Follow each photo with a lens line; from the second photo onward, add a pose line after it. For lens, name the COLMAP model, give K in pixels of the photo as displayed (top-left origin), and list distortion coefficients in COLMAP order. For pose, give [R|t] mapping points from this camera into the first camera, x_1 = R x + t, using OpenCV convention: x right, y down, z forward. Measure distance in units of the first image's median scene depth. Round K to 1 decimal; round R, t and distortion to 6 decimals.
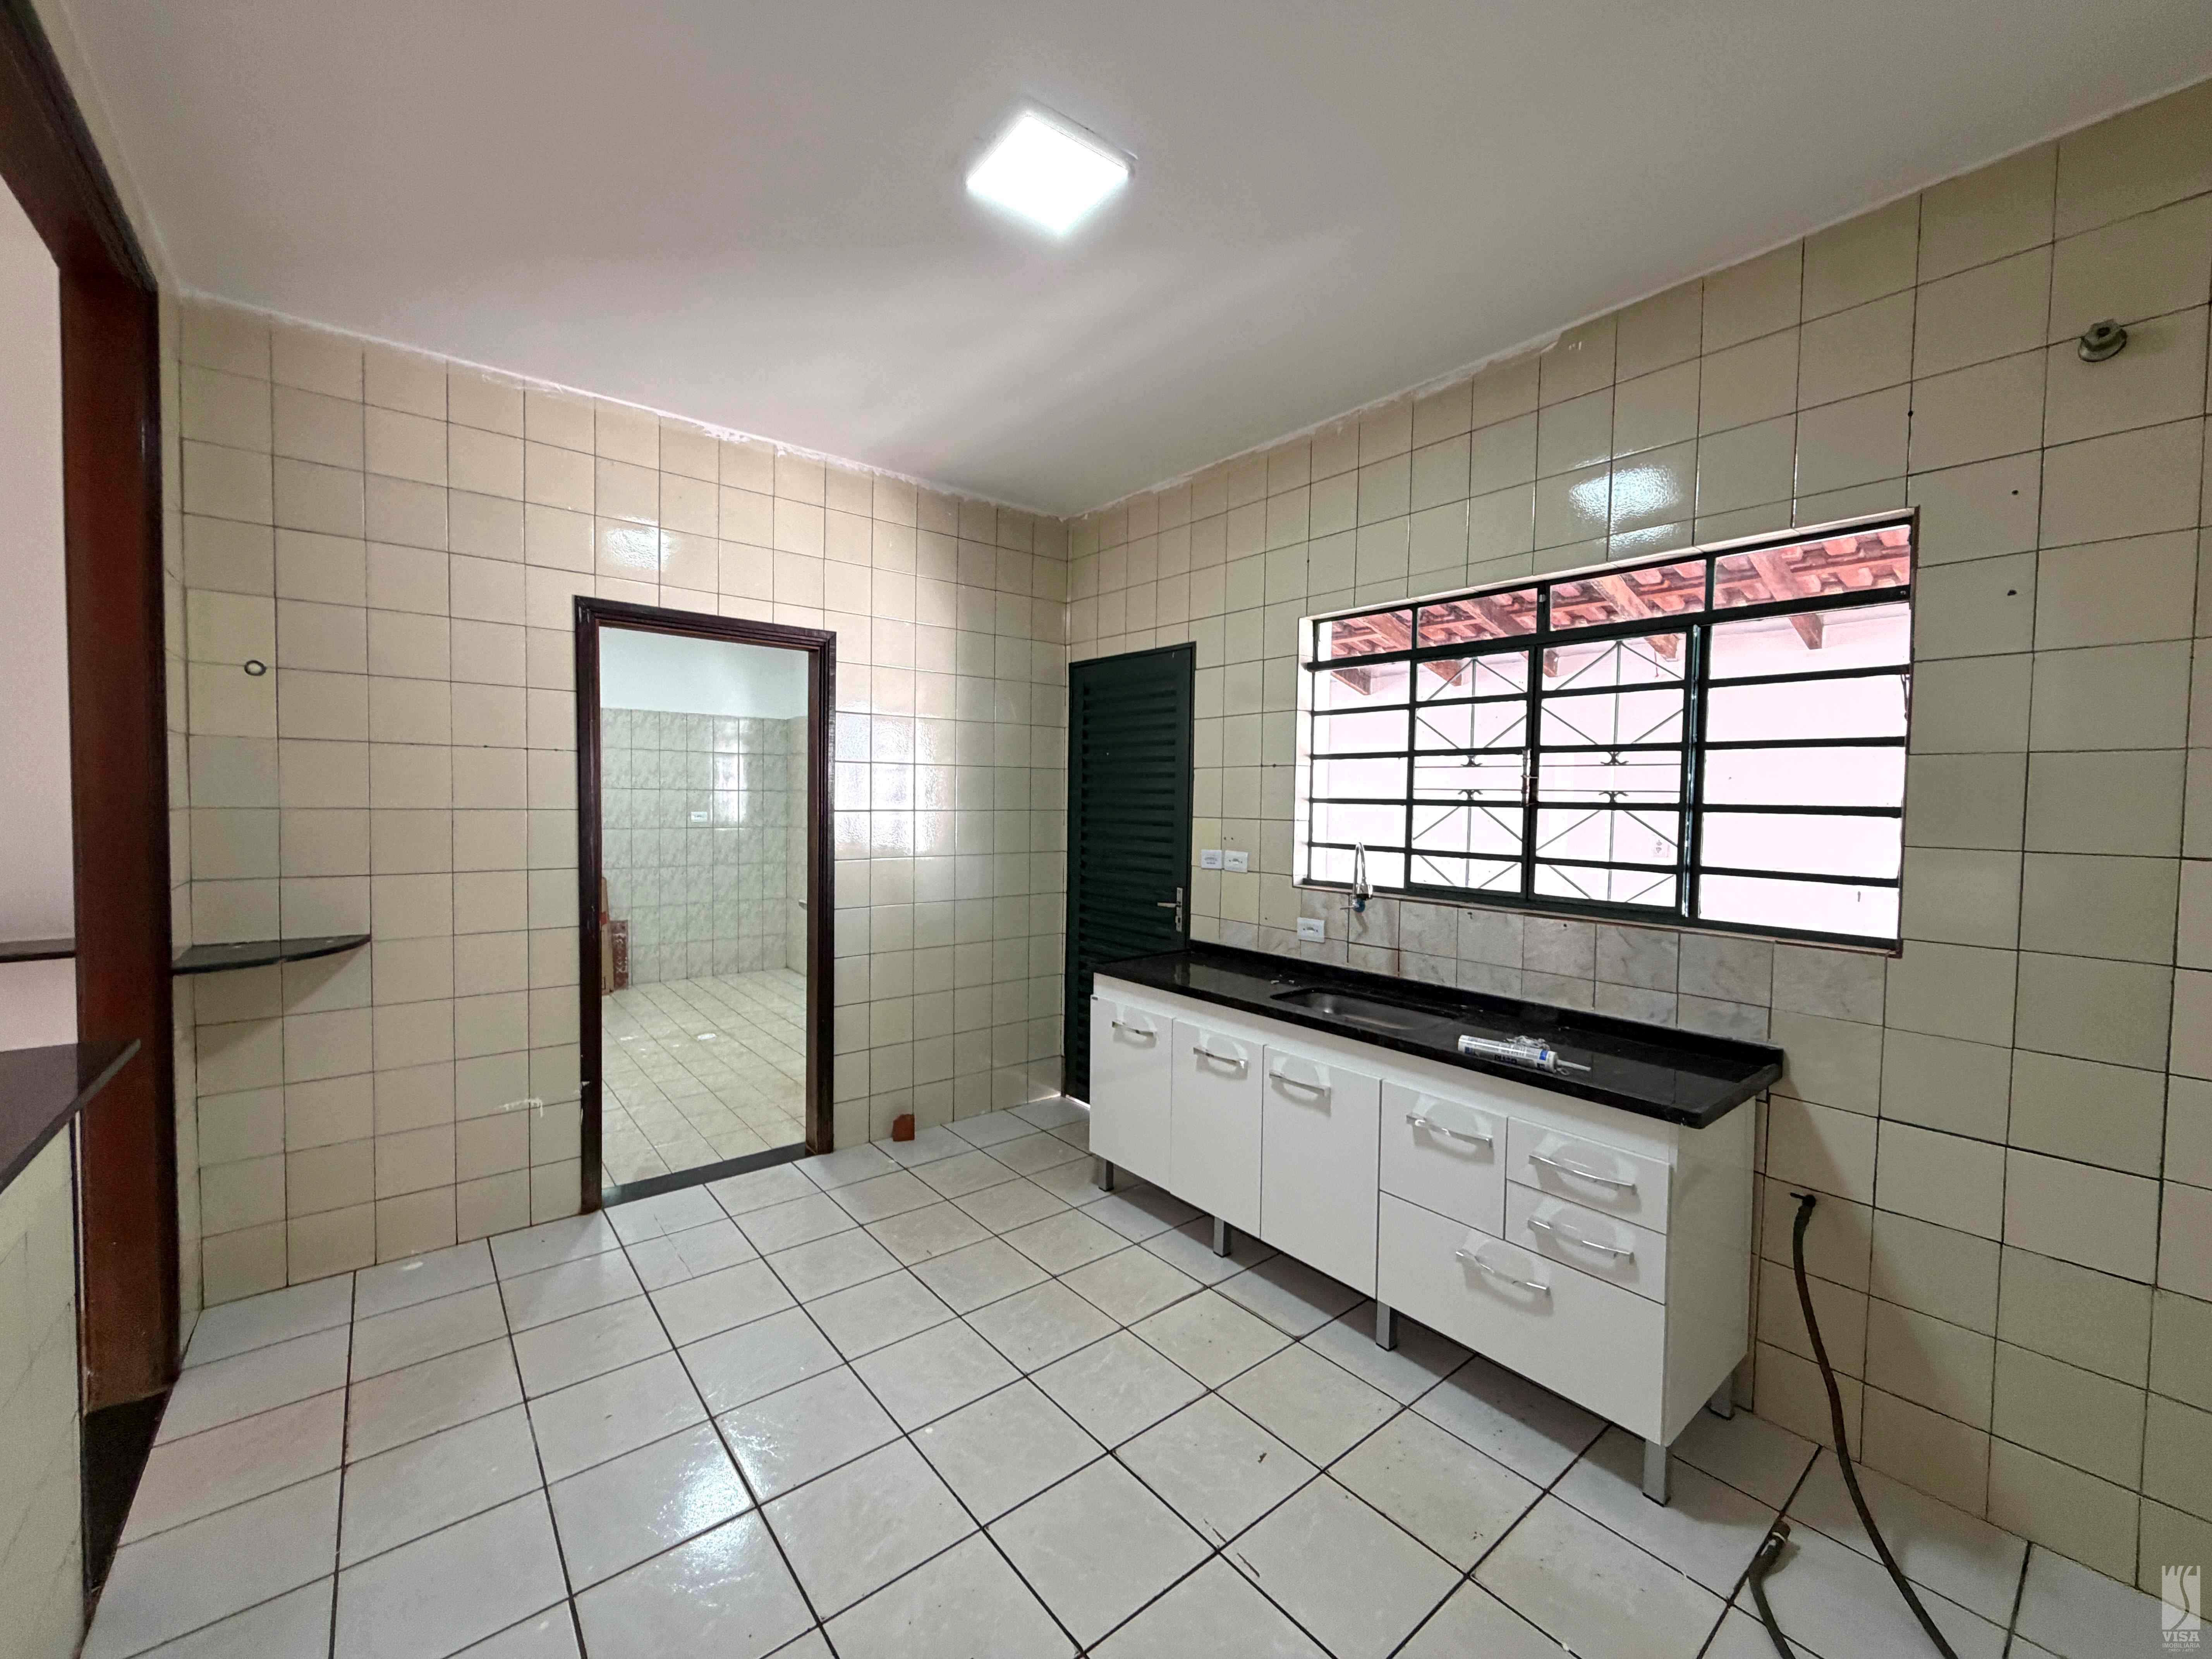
lens RADIAL K [[880.9, 0, 1103.8], [0, 880.9, 827.4], [0, 0, 1]] dist [-0.000576, 0.000356]
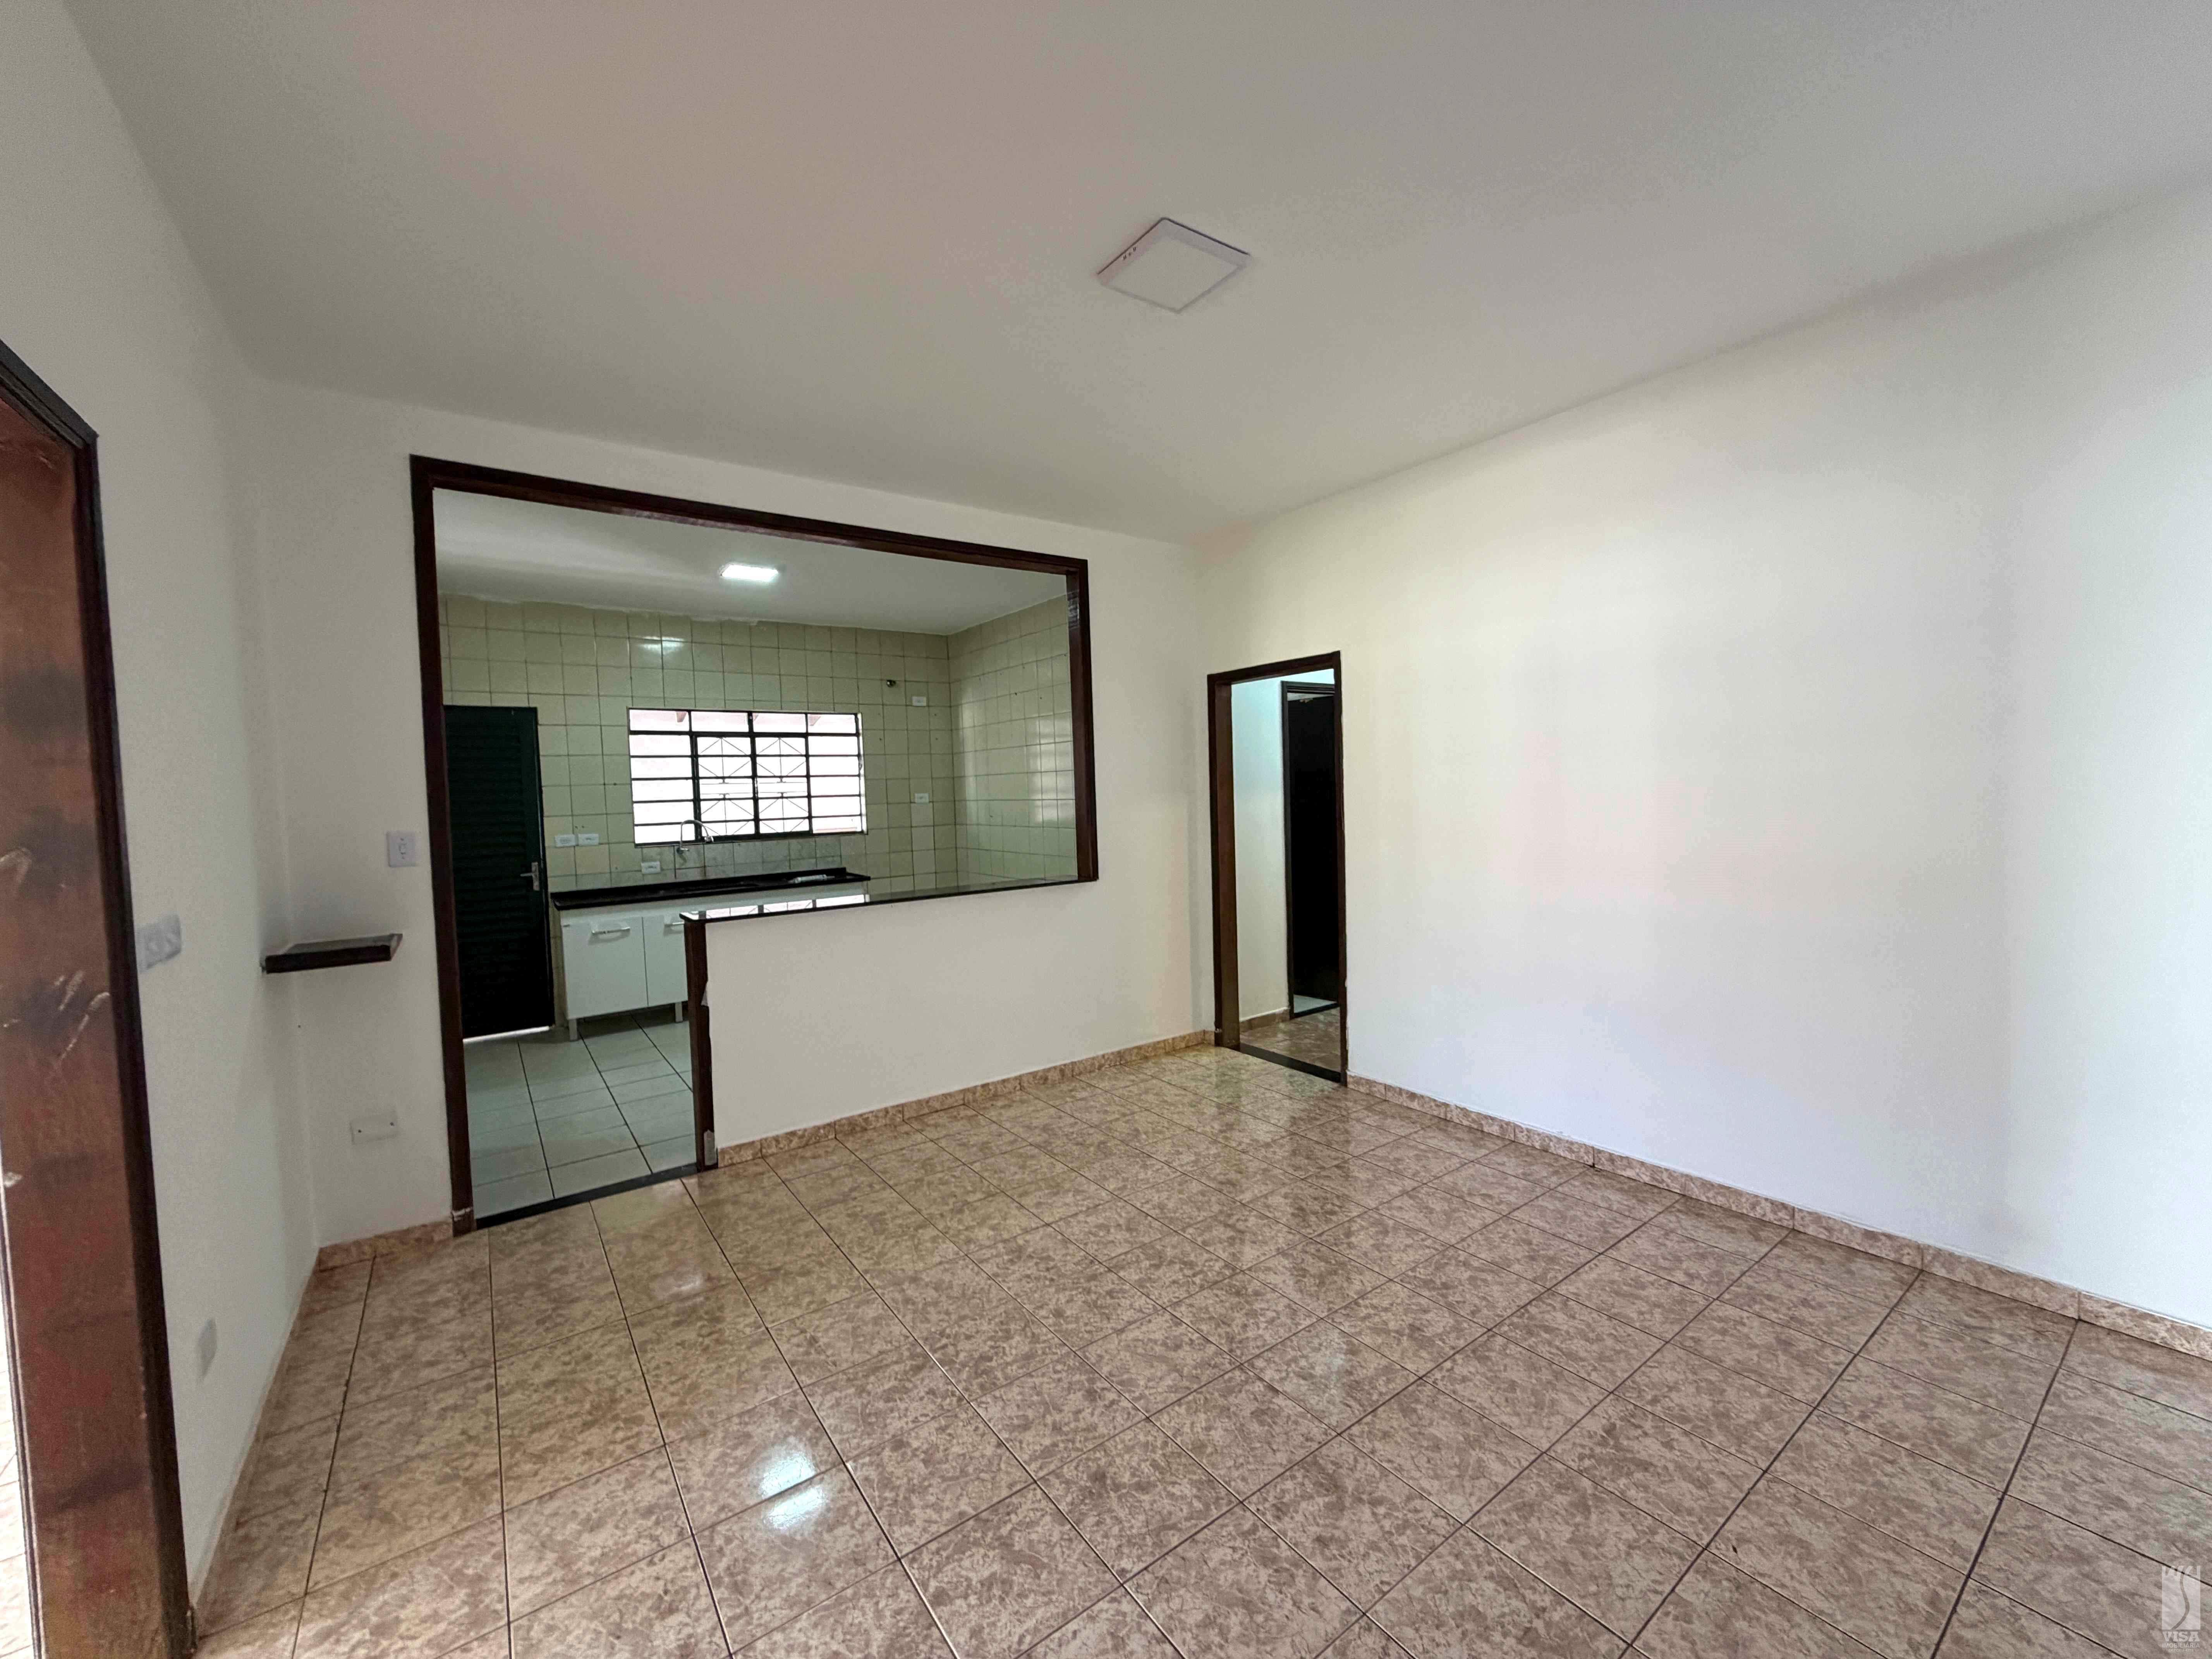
lens RADIAL K [[880.9, 0, 1103.8], [0, 880.9, 827.4], [0, 0, 1]] dist [-0.000576, 0.000356]
pose [[0.054292, -0.064490, 0.996440, -1.897179], [0.067021, 0.995897, 0.060803, -0.028065], [-0.996273, 0.063482, 0.058391, -0.140443]]
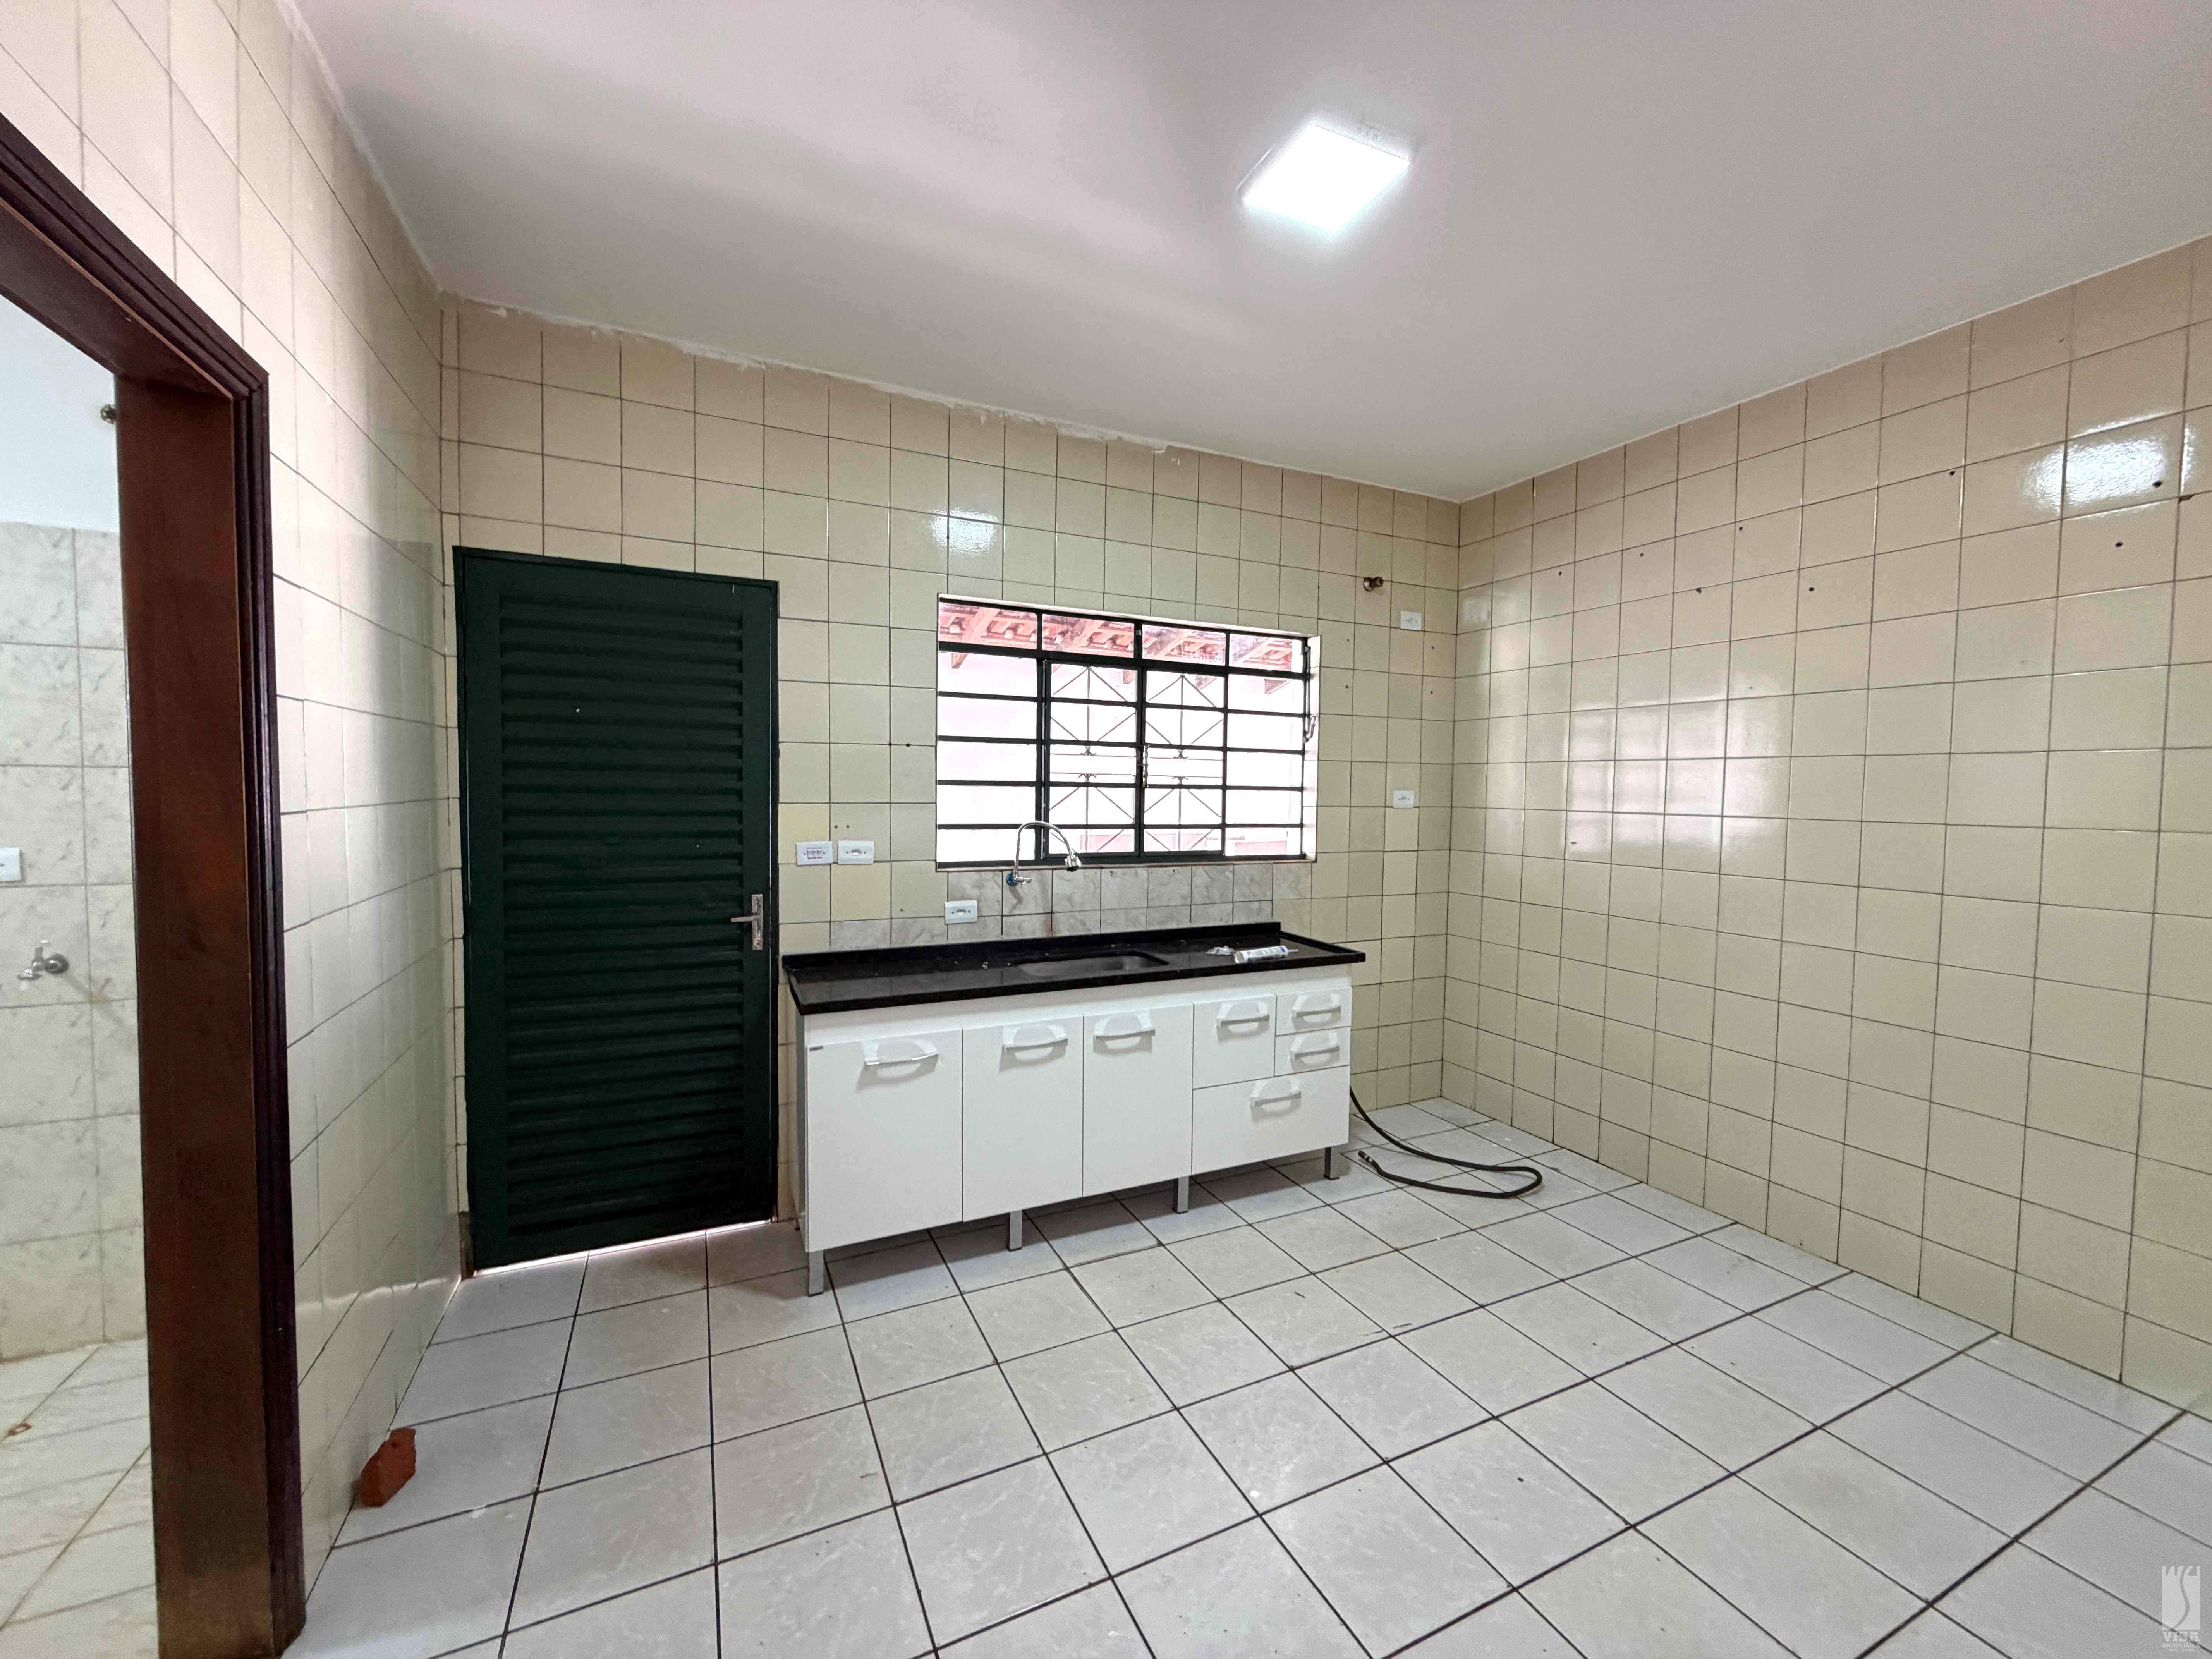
lens RADIAL K [[880.9, 0, 1103.8], [0, 880.9, 827.4], [0, 0, 1]] dist [-0.000576, 0.000356]
pose [[0.241819, -0.058344, 0.968566, -0.791802], [0.021725, 0.998266, 0.054709, -0.035182], [-0.970078, 0.007813, 0.242667, 0.686514]]
